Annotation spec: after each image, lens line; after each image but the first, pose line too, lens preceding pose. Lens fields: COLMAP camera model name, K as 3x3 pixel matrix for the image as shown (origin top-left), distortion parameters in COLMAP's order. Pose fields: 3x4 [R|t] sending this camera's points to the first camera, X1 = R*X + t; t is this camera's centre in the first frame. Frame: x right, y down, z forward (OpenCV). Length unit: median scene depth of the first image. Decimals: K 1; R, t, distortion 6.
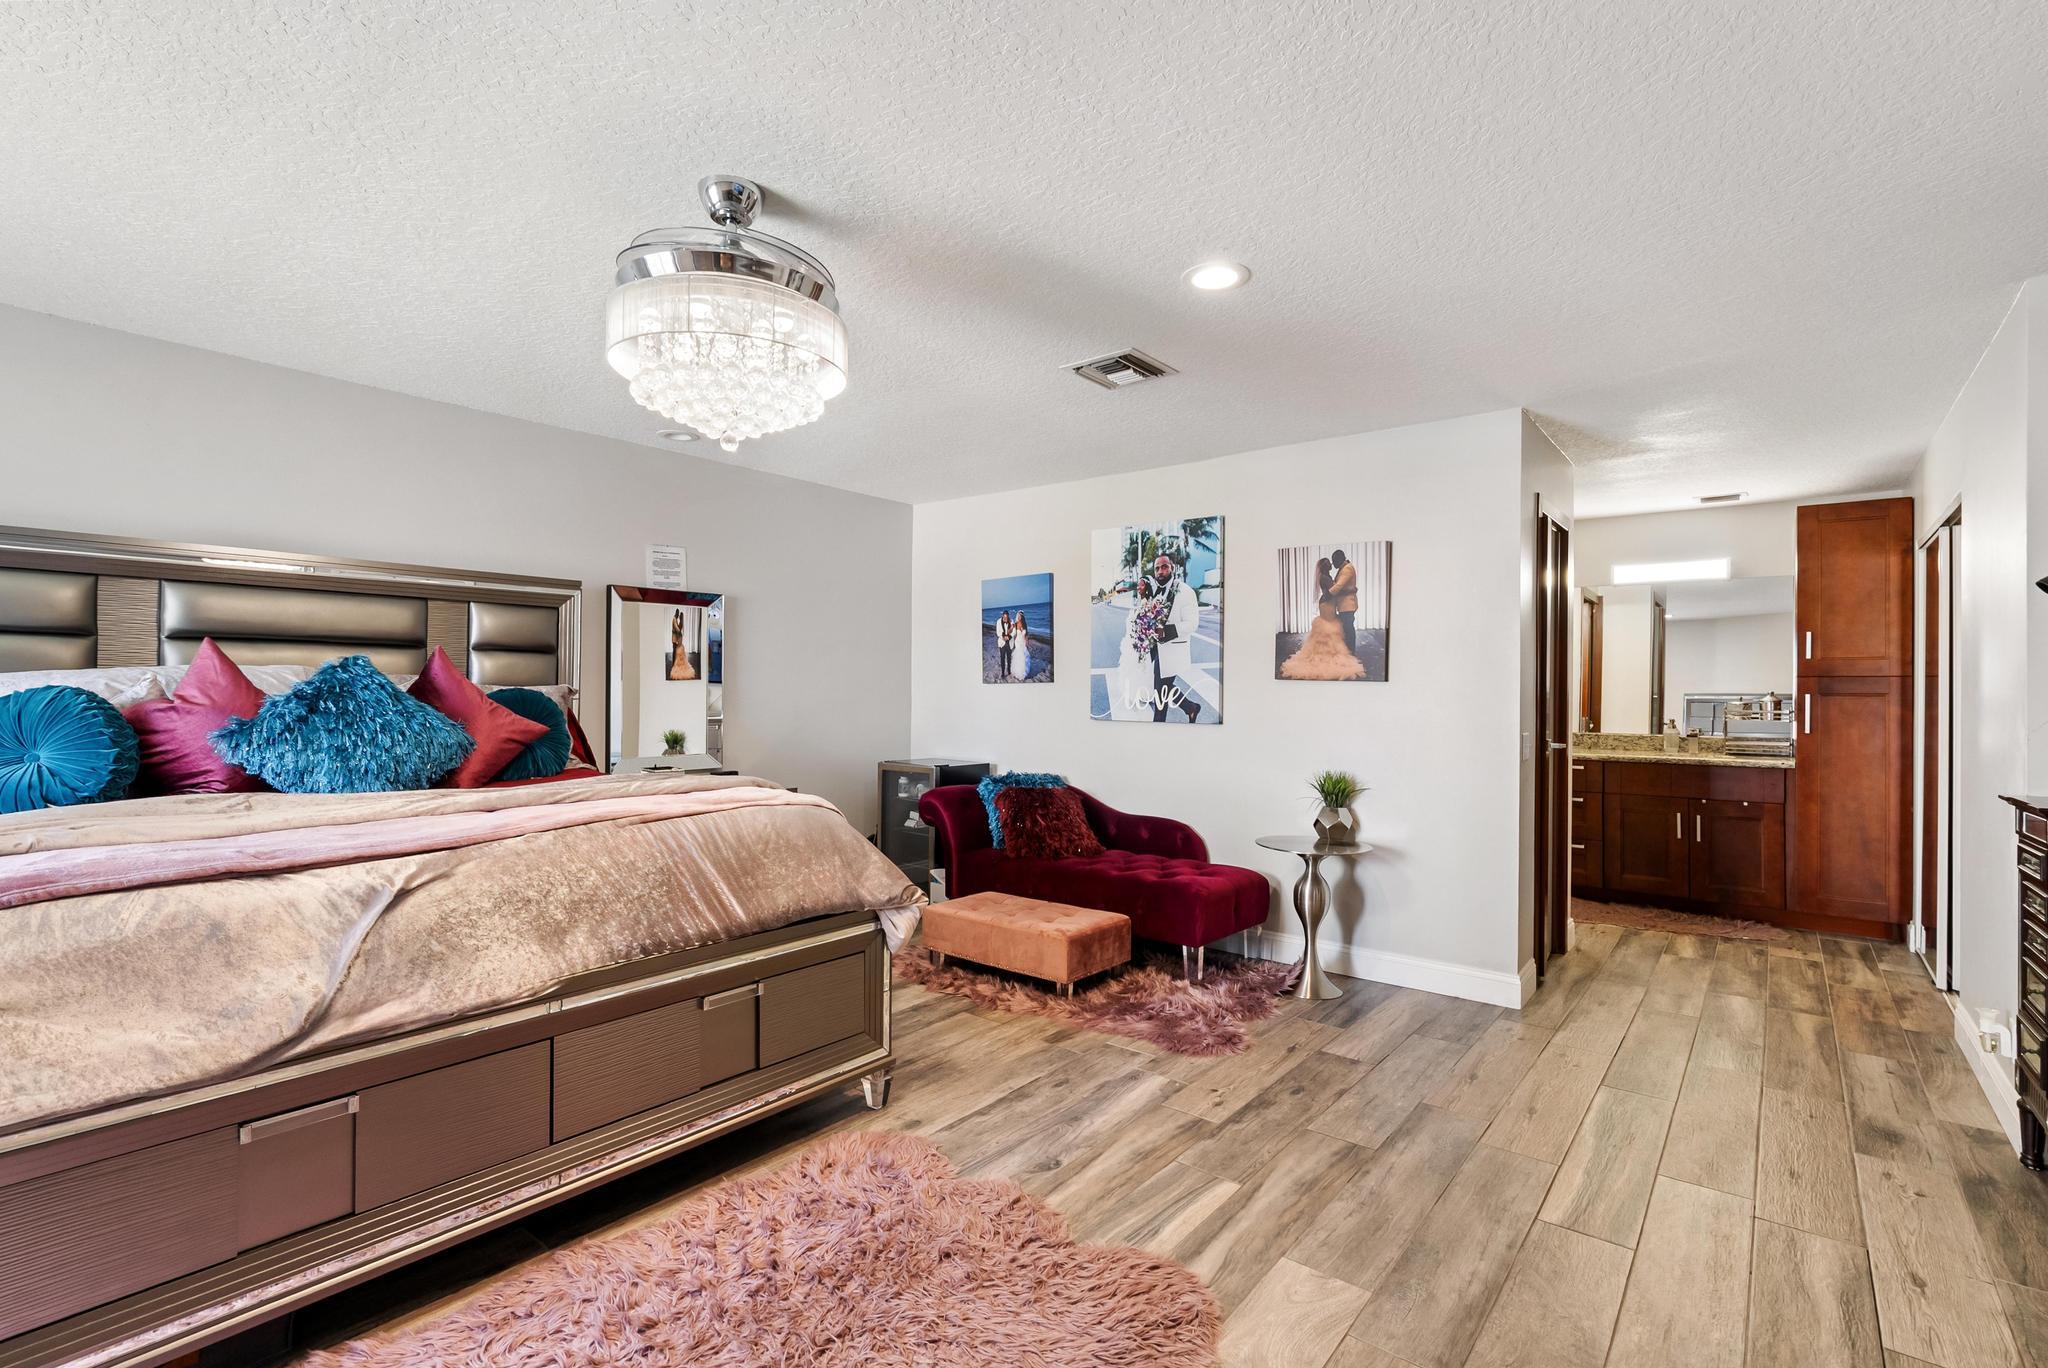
lens RADIAL K [[930.6, 0, 1020.1], [0, 930.6, 687.2], [0, 0, 1]] dist [-0.007129, 0.002829]
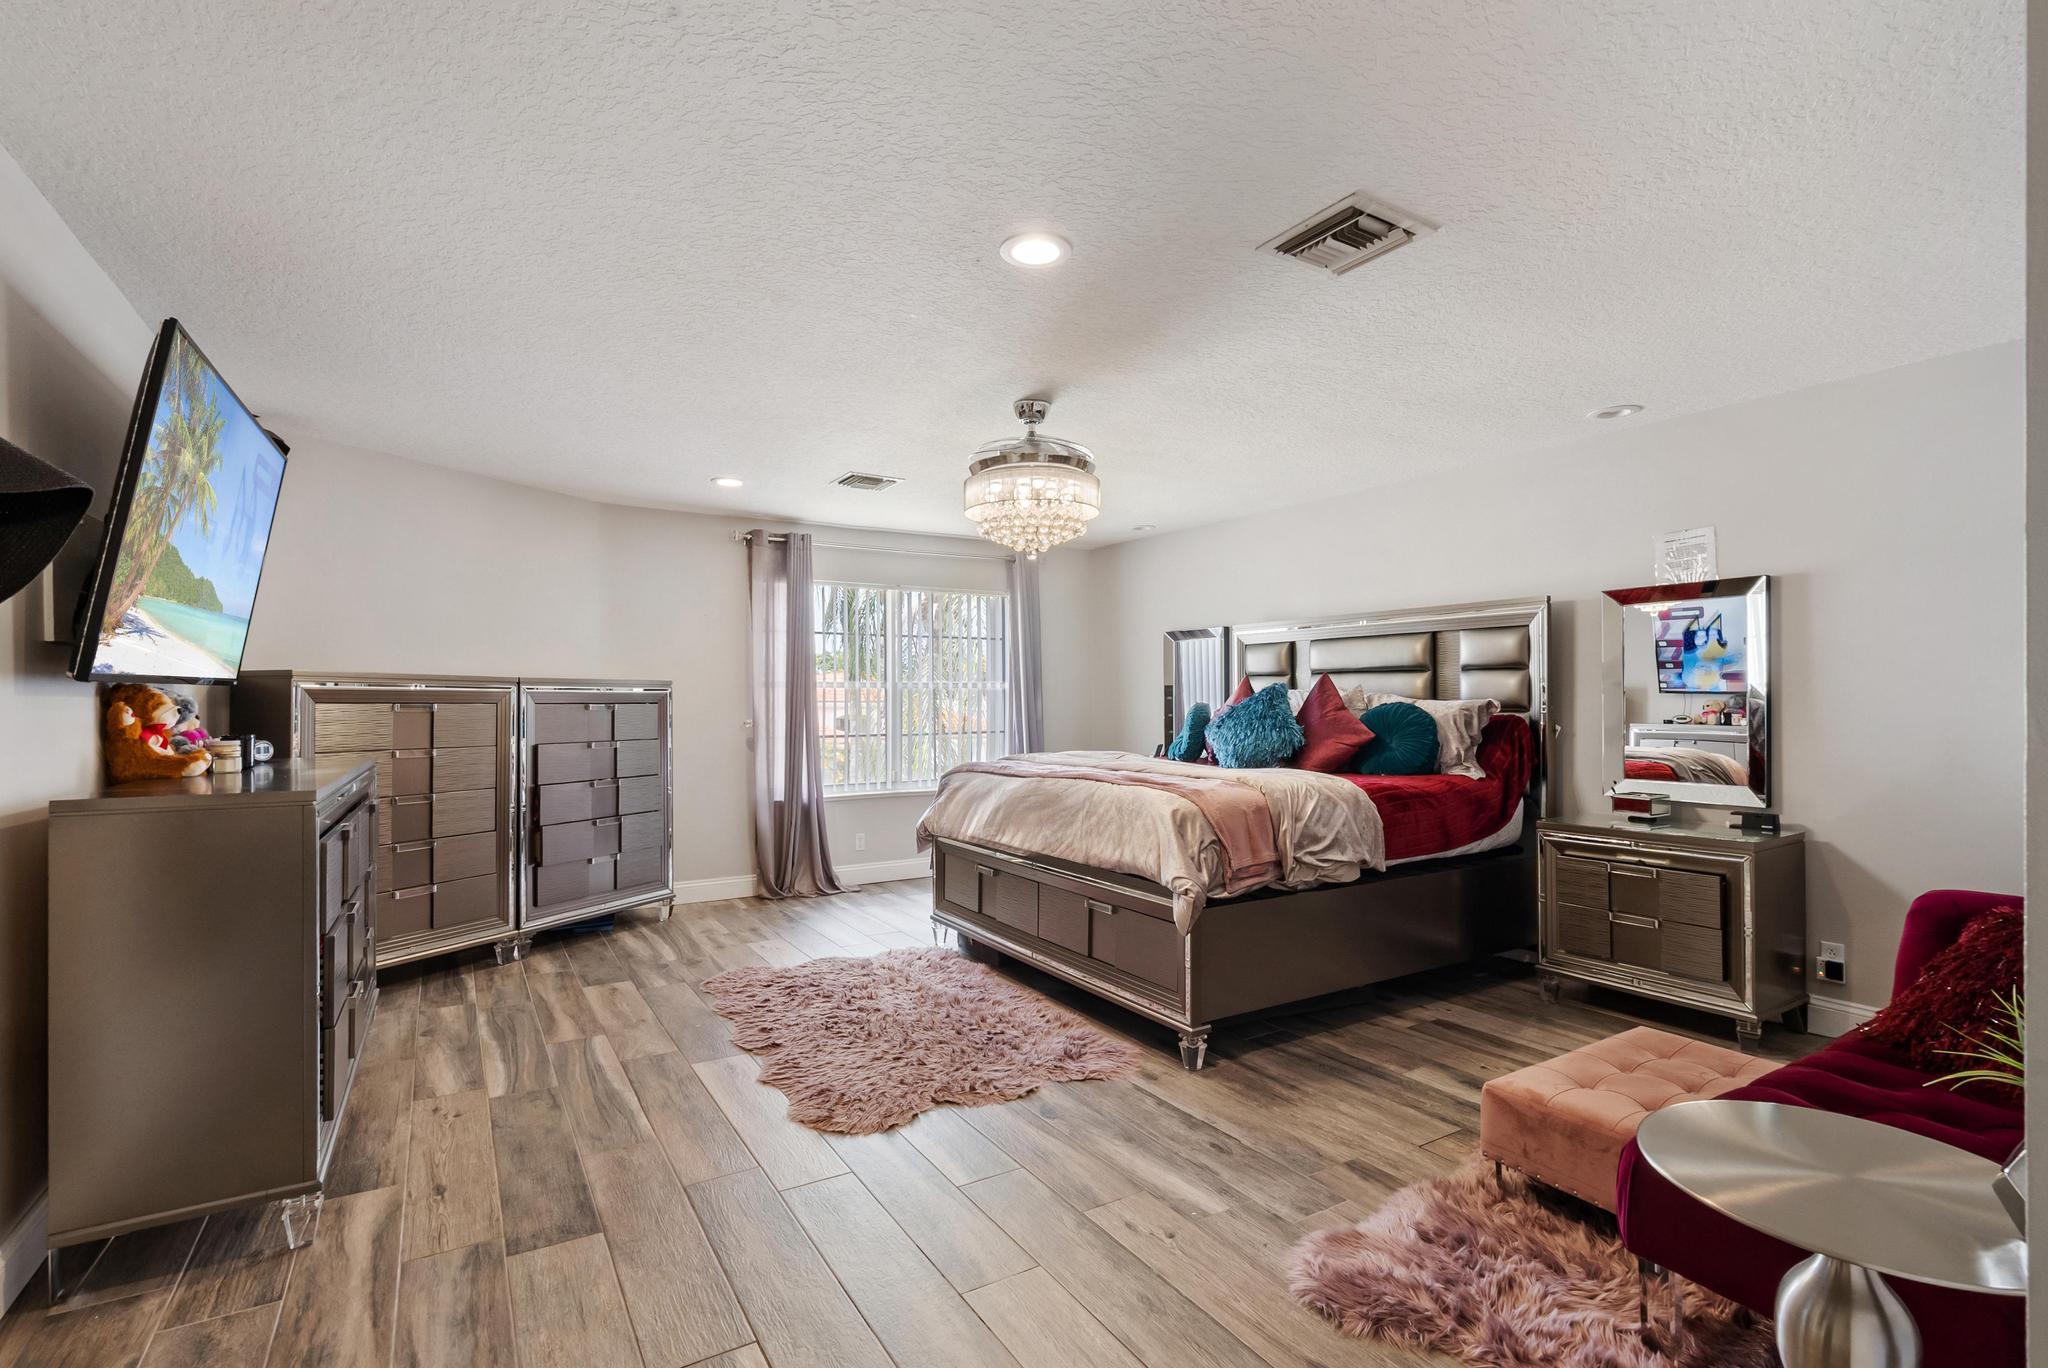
lens RADIAL K [[930.6, 0, 1019.7], [0, 930.6, 695.9], [0, 0, 1]] dist [-0.007129, 0.002829]
pose [[-0.333412, -0.010861, -0.942719, 0.902542], [0.009906, 0.999838, -0.015023, 0.005495], [0.942729, -0.014348, -0.333251, 1.067994]]
